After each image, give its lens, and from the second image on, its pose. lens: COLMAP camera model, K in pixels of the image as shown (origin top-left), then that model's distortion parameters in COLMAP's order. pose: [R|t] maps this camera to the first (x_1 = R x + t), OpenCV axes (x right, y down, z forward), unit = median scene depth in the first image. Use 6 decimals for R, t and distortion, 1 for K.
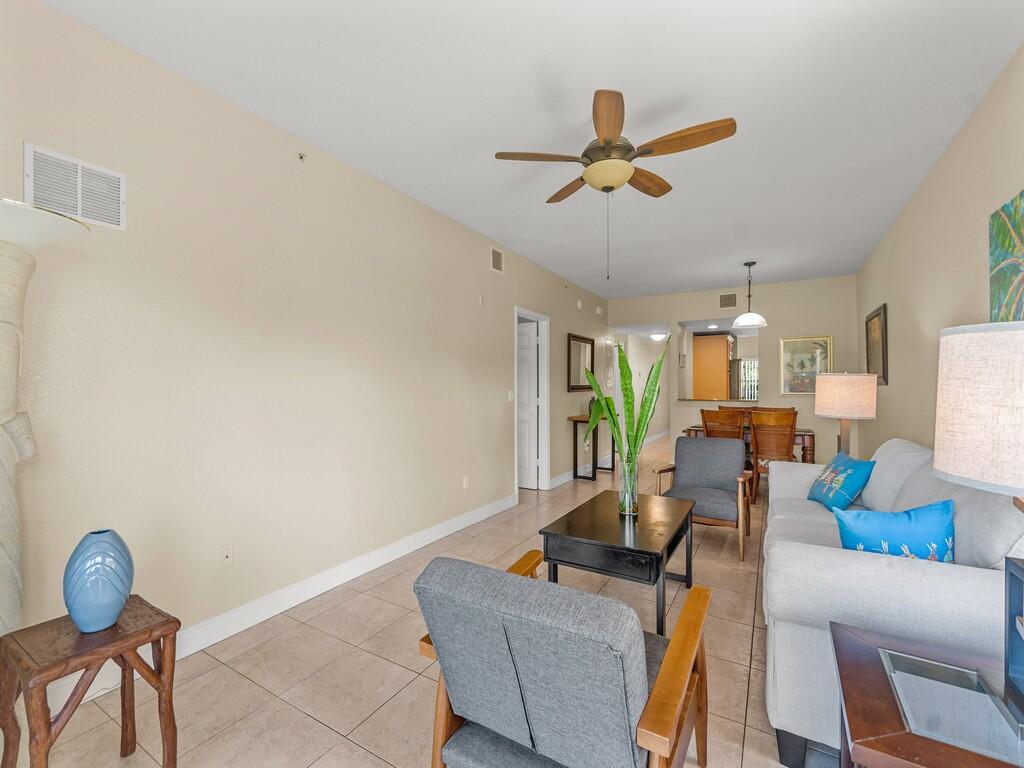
lens RADIAL K [[455.0, 0, 483.1], [0, 455.0, 390.3], [0, 0, 1]] dist [0.001060, -0.000185]
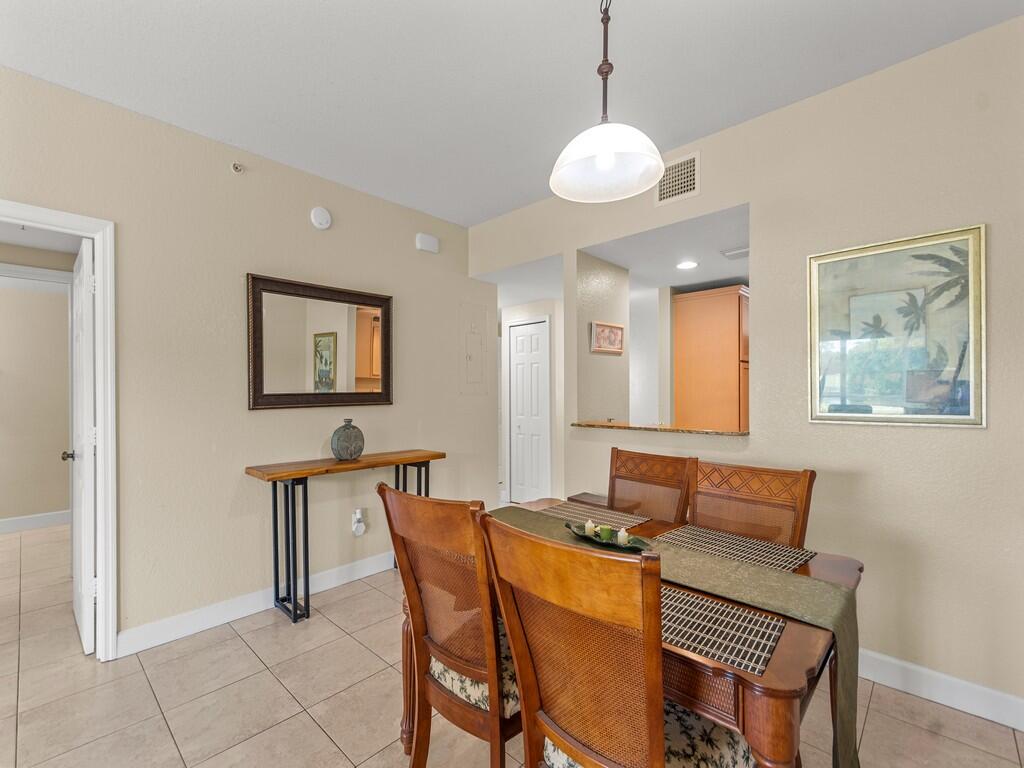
lens RADIAL K [[442.9, 0, 493.5], [0, 442.9, 405.1], [0, 0, 1]] dist [0.001960, -0.000121]
pose [[0.976295, -0.000111, -0.216444, 0.500452], [0.004414, 0.999802, 0.019399, -0.007887], [0.216399, -0.019894, 0.976102, 0.625901]]
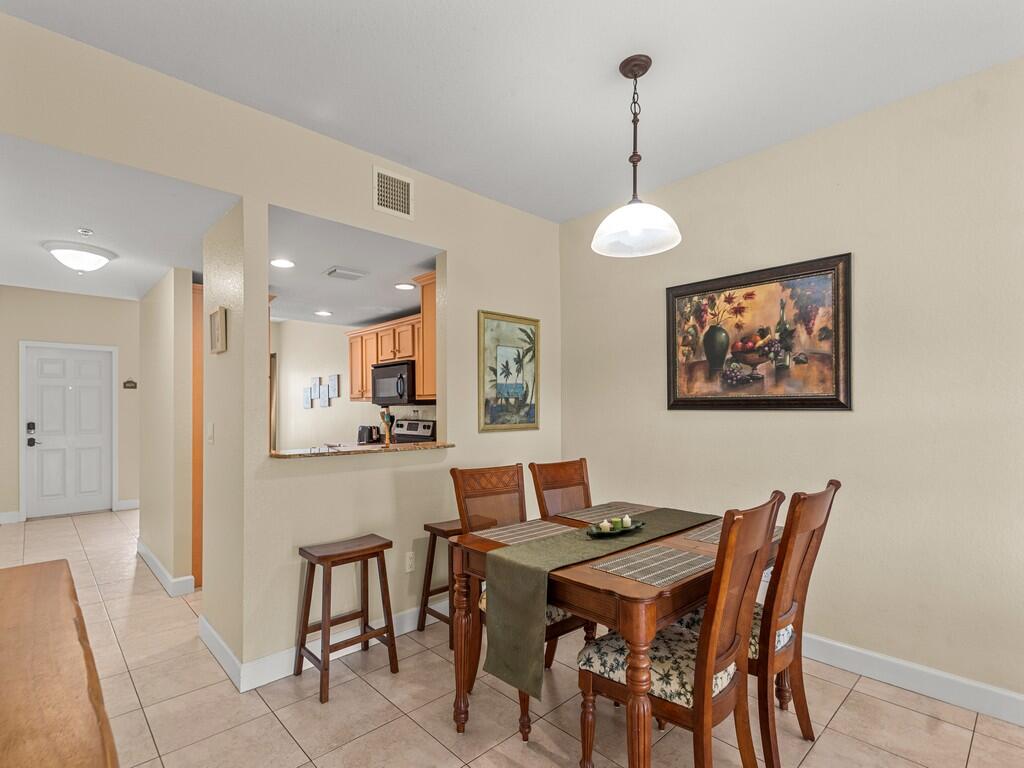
lens RADIAL K [[500.5, 0, 493.8], [0, 500.5, 407.6], [0, 0, 1]] dist [-0.001321, -0.011485]
pose [[0.255096, -0.003342, 0.966910, 0.154544], [0.022569, 0.999742, -0.002498, -0.012068], [-0.966652, 0.022459, 0.255106, 0.874733]]
